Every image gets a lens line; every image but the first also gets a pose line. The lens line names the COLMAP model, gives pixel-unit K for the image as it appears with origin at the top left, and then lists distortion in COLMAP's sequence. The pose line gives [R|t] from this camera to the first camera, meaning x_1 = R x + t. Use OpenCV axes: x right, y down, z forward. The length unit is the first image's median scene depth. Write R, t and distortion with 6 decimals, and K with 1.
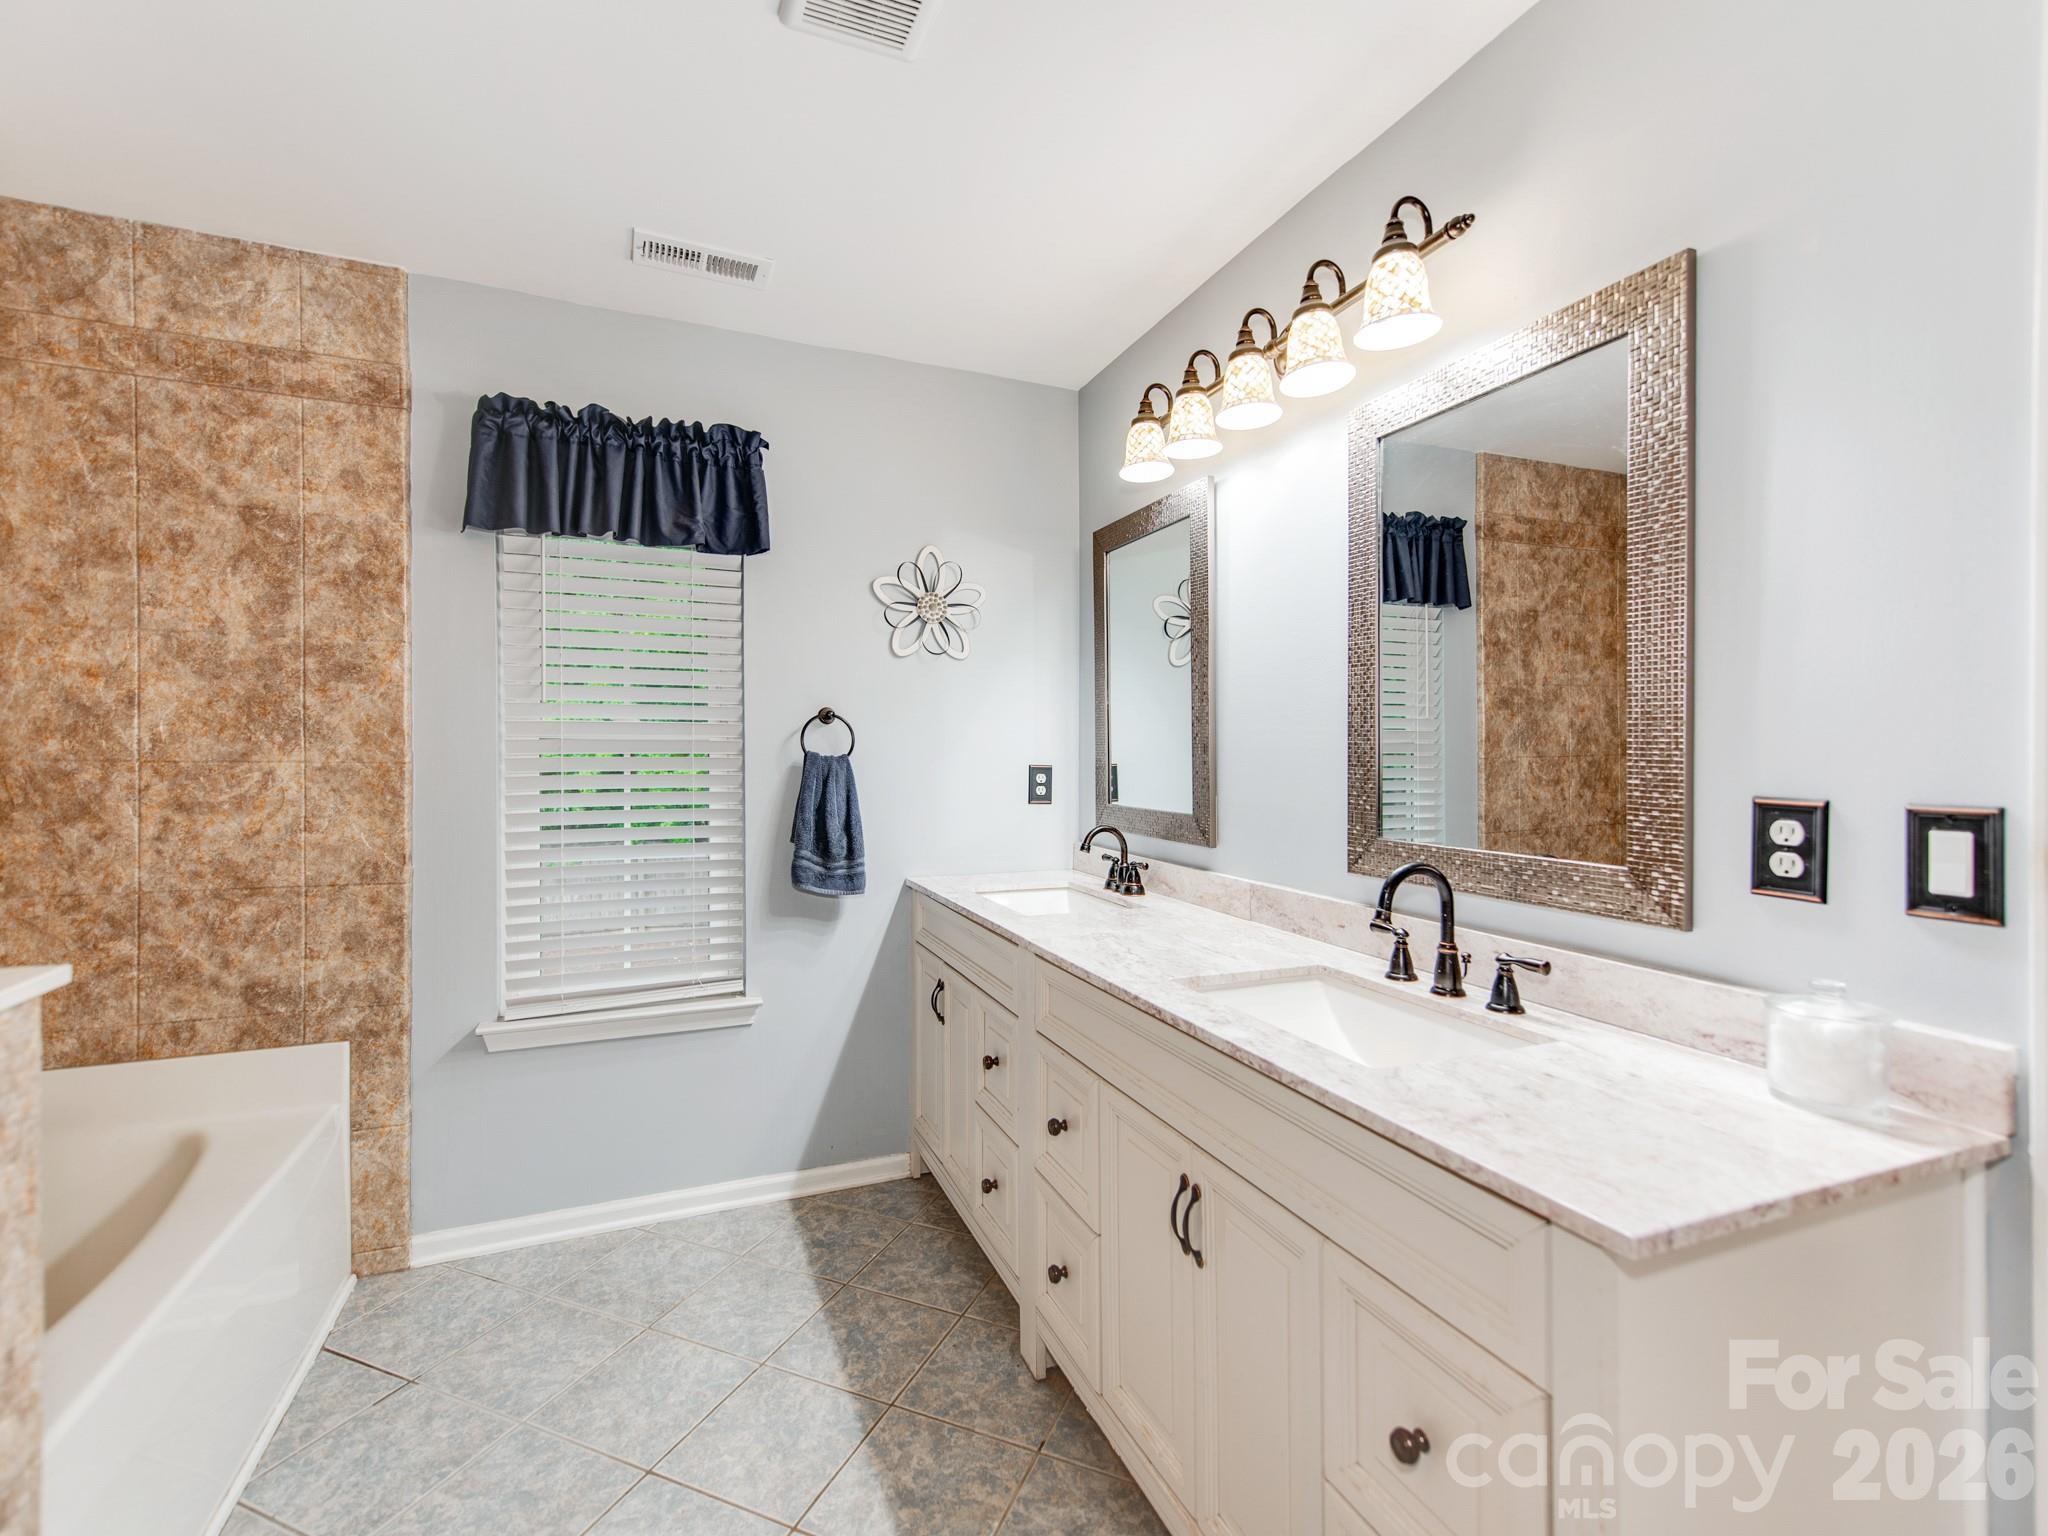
lens RADIAL K [[864.0, 0, 1029.1], [0, 864.0, 758.9], [0, 0, 1]] dist [0.023276, -0.004972]
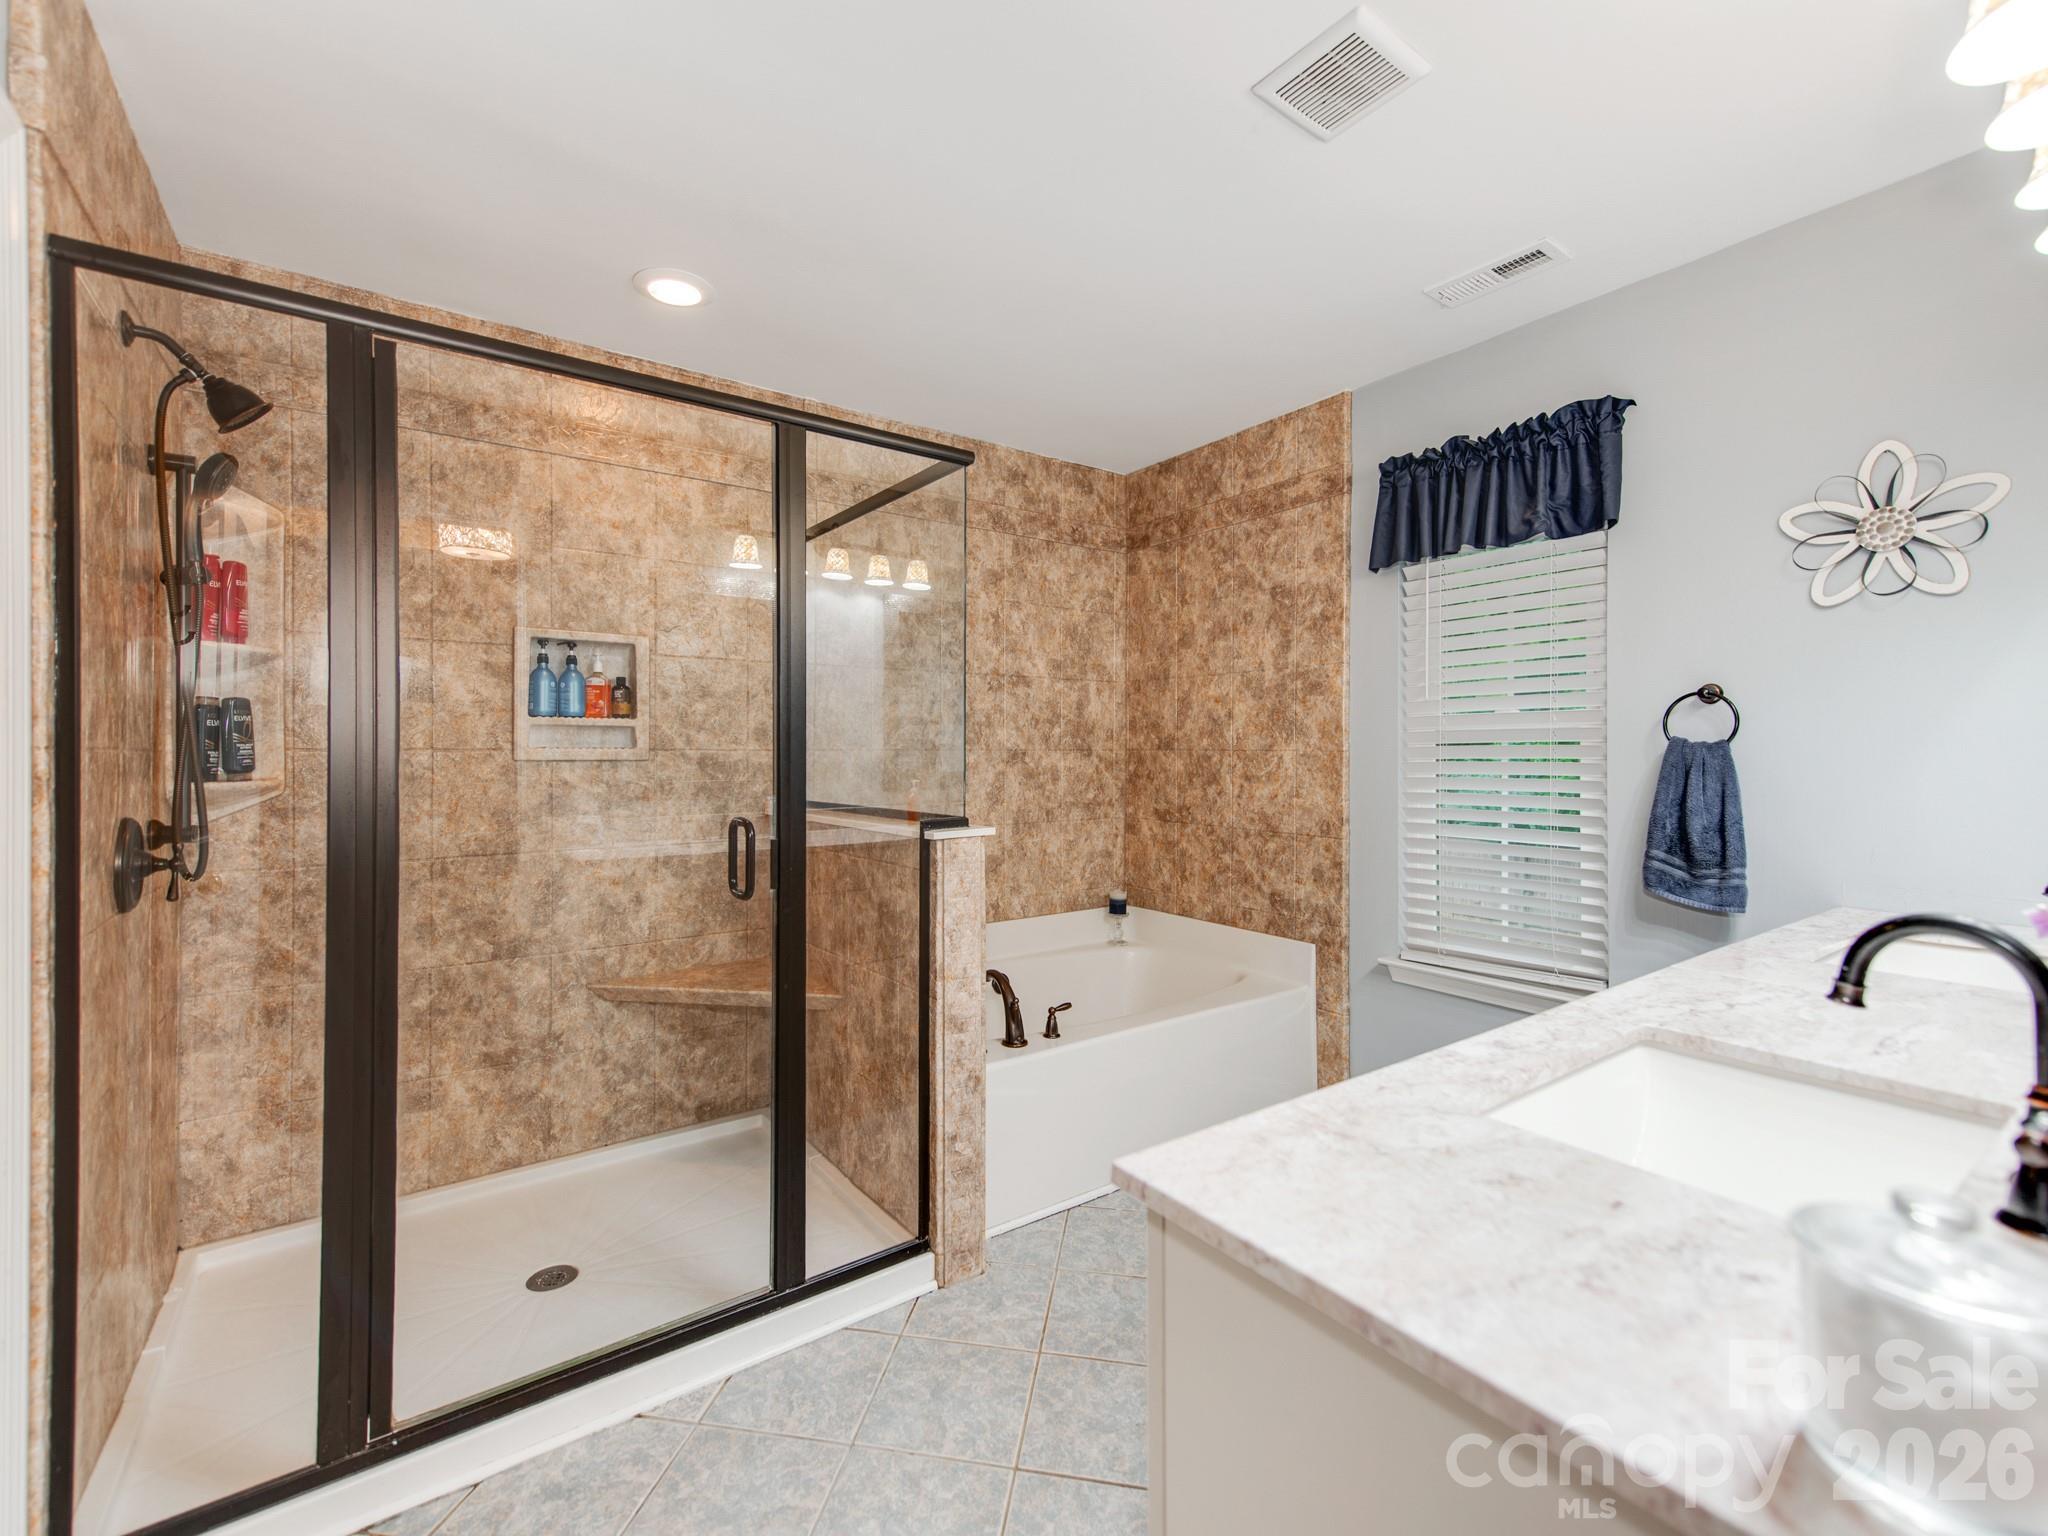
lens RADIAL K [[875.8, 0, 1029.3], [0, 875.8, 751.3], [0, 0, 1]] dist [0.002264, 0.000039]
pose [[0.250506, -0.004735, -0.968103, 0.498353], [-0.001877, 0.999984, -0.005377, 0.013326], [0.968113, 0.003164, 0.250493, 0.183587]]
